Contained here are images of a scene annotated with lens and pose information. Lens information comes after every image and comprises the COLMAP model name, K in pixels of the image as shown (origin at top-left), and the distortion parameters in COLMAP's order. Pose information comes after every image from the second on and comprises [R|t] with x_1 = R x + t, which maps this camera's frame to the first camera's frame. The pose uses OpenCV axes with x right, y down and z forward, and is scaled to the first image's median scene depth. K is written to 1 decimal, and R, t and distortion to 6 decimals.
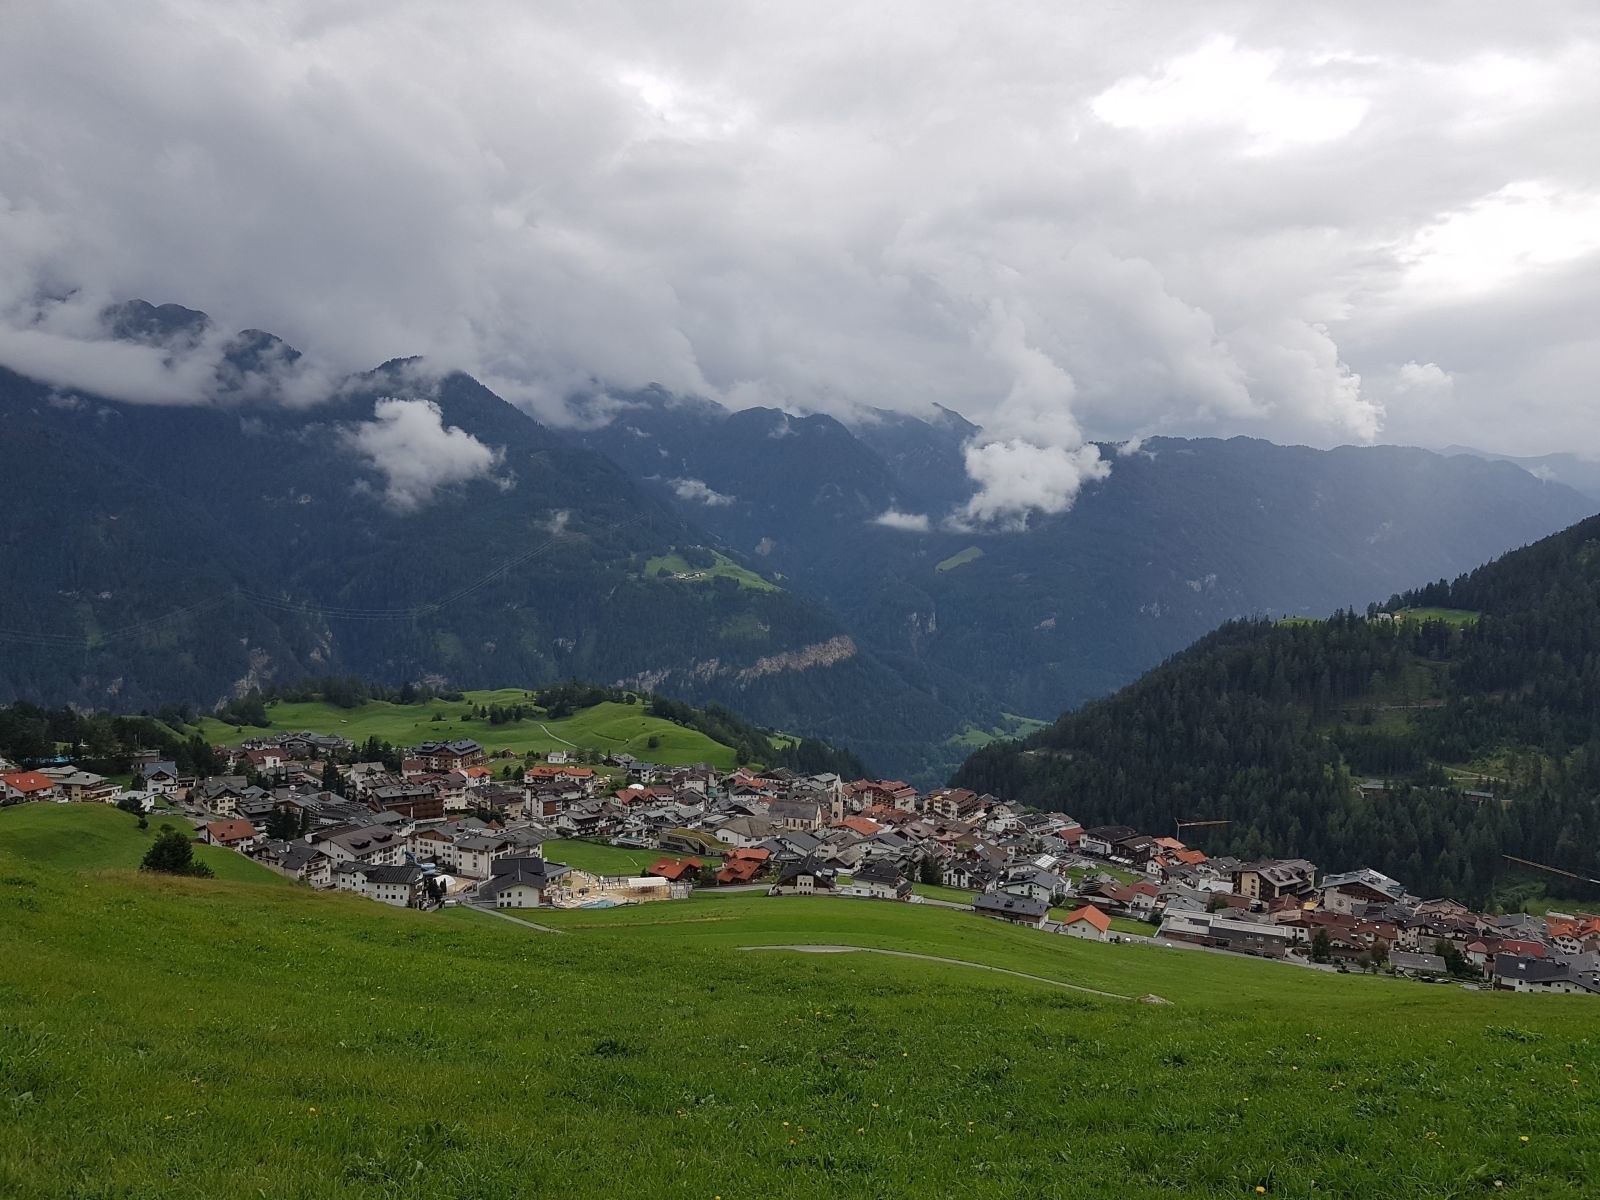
lens RADIAL K [[1209.6, 0, 800.0], [0, 1209.6, 600.0], [0, 0, 1]] dist [0.099323, -0.183363]
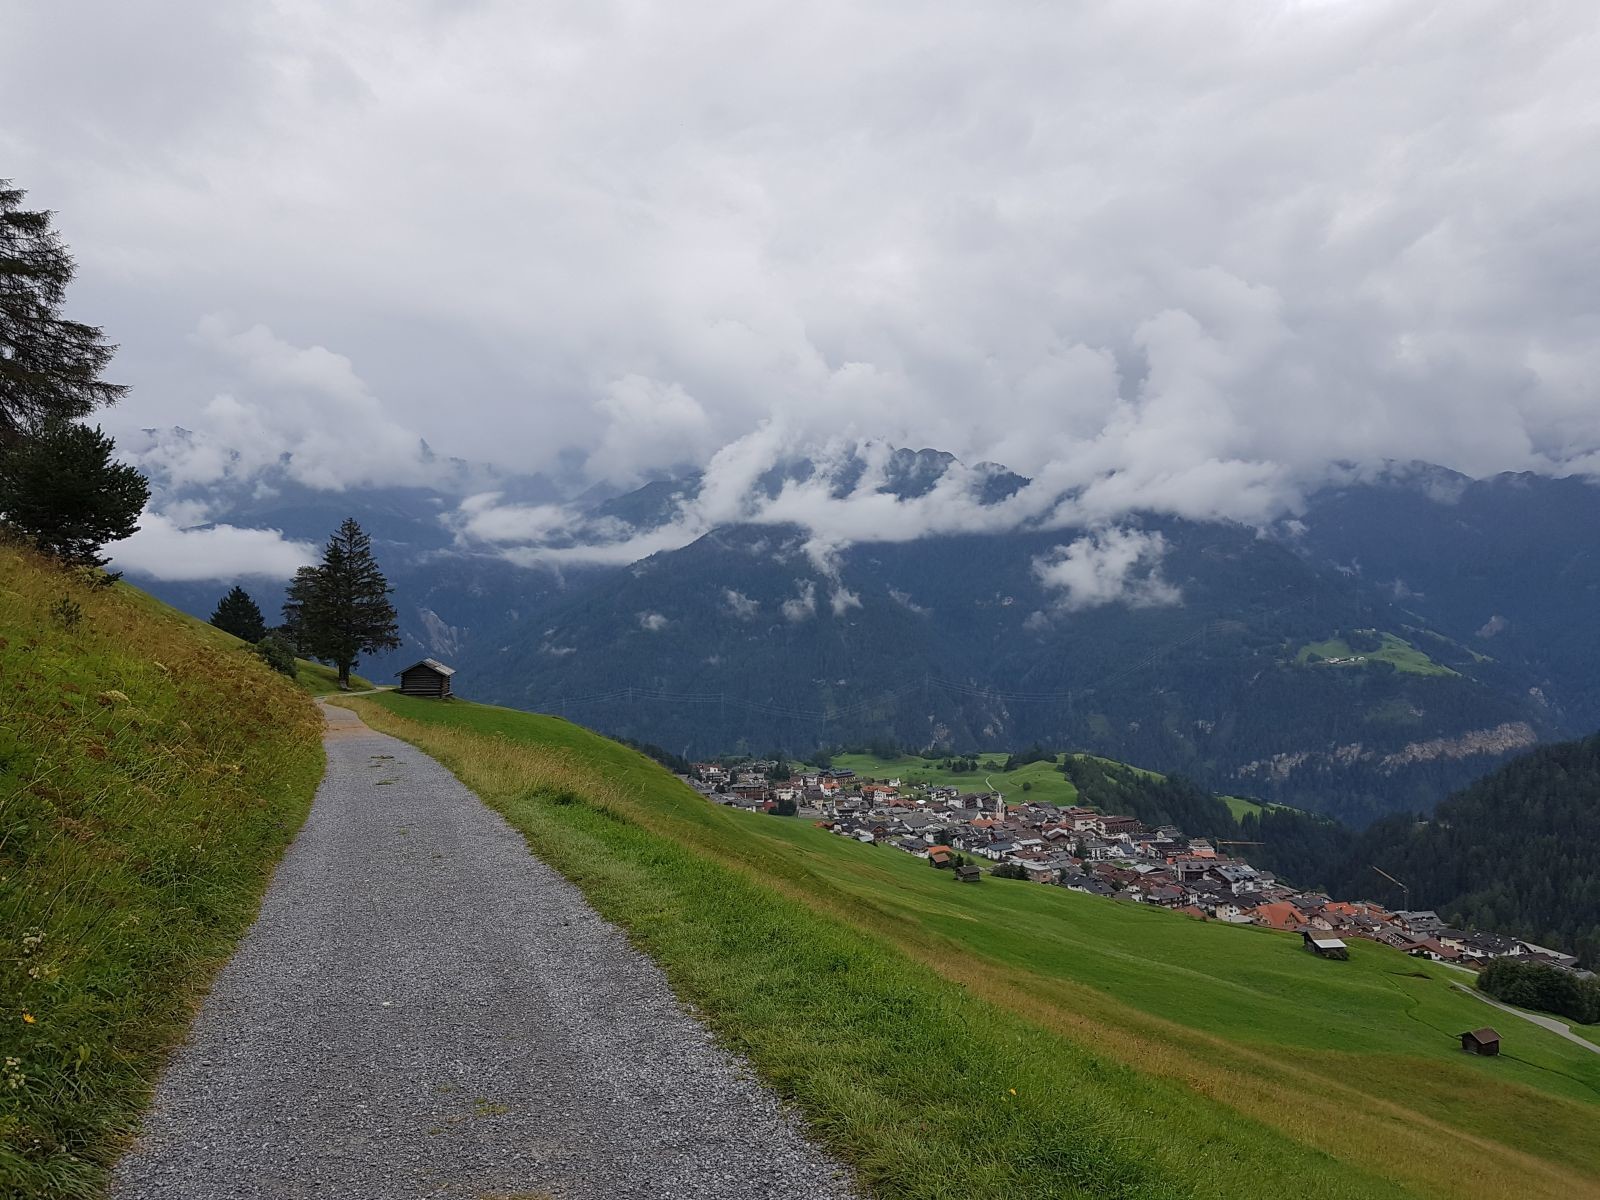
lens RADIAL K [[1209.6, 0, 800.0], [0, 1209.6, 600.0], [0, 0, 1]] dist [0.099323, -0.183363]
pose [[0.801909, -0.047320, -0.595569, 0.167885], [0.004741, 0.997331, -0.072857, 0.002188], [0.597427, 0.055601, 0.799993, -0.085948]]
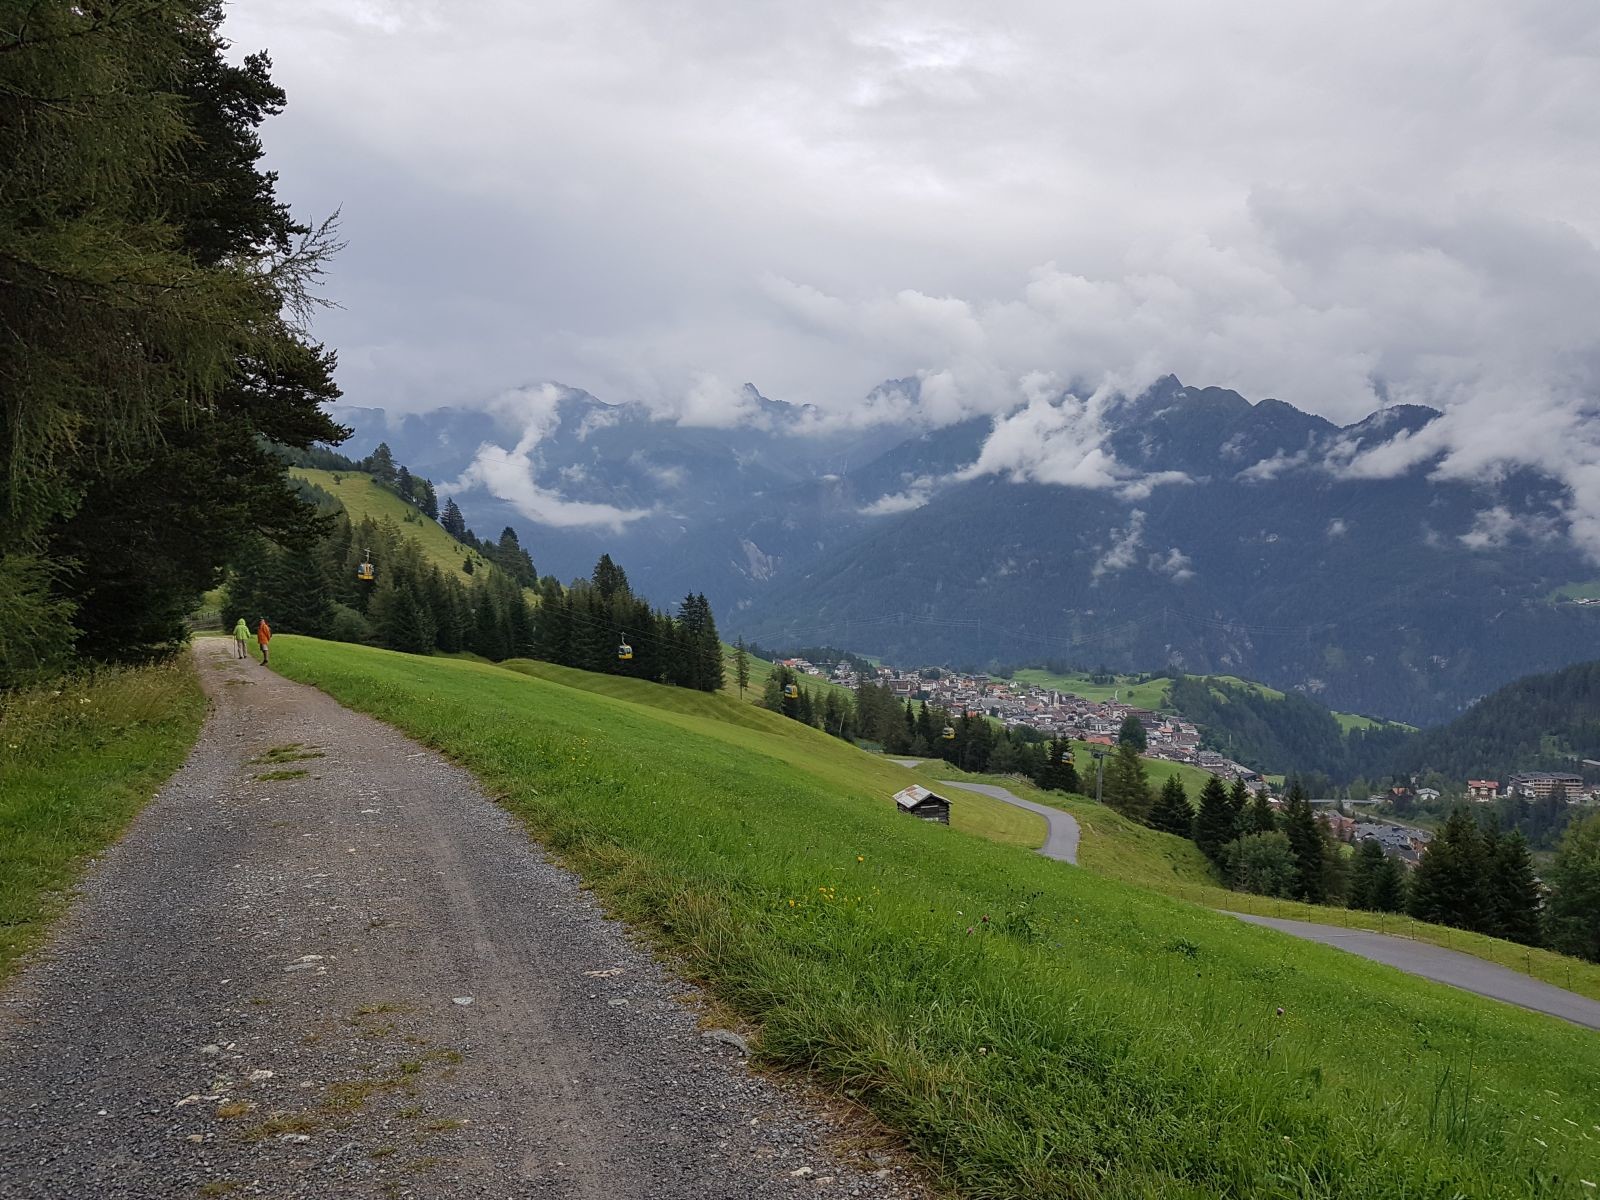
lens RADIAL K [[1209.6, 0, 800.0], [0, 1209.6, 600.0], [0, 0, 1]] dist [0.099323, -0.183363]
pose [[0.614981, 0.004521, -0.788529, 0.339943], [-0.018508, 0.999791, -0.008702, 0.000369], [0.788325, 0.019946, 0.614936, -0.174696]]
